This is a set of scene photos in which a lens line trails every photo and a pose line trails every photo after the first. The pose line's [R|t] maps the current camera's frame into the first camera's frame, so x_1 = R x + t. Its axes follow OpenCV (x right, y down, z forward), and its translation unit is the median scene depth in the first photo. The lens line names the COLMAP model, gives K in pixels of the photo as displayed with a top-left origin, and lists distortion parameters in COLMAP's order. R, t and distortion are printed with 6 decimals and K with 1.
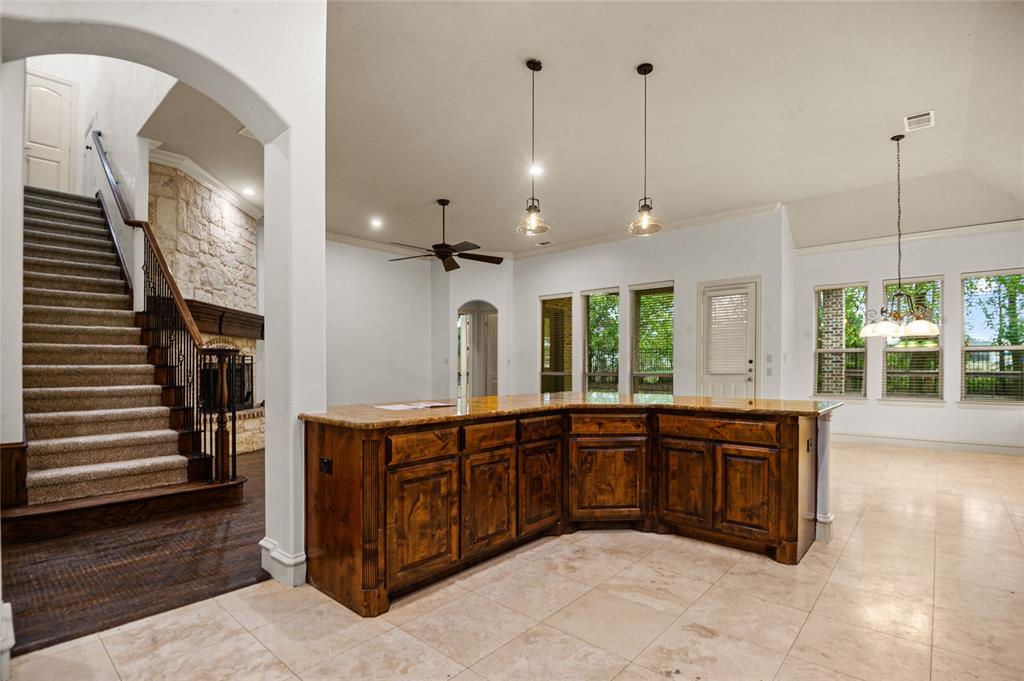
lens RADIAL K [[479.1, 0, 514.9], [0, 479.1, 366.7], [0, 0, 1]] dist [-0.000522, -0.022297]
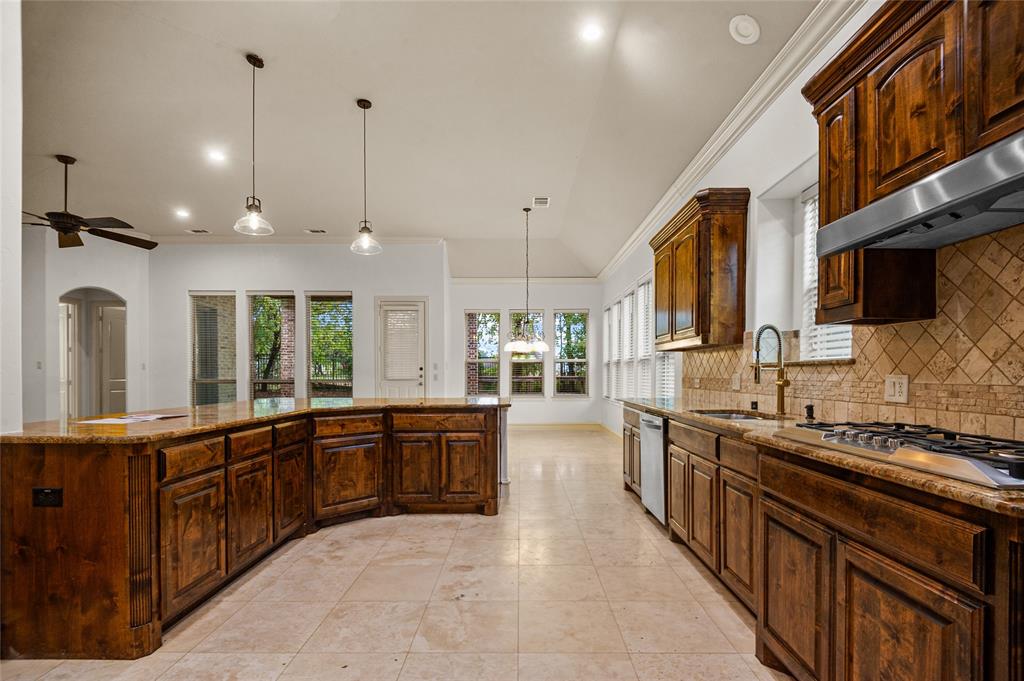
lens RADIAL K [[479.1, 0, 514.9], [0, 479.1, 366.7], [0, 0, 1]] dist [-0.000522, -0.022297]
pose [[0.749329, 0.008219, 0.662147, -0.275314], [0.001367, 0.999902, -0.013957, 0.002670], [-0.662197, 0.011363, 0.749244, -0.080490]]
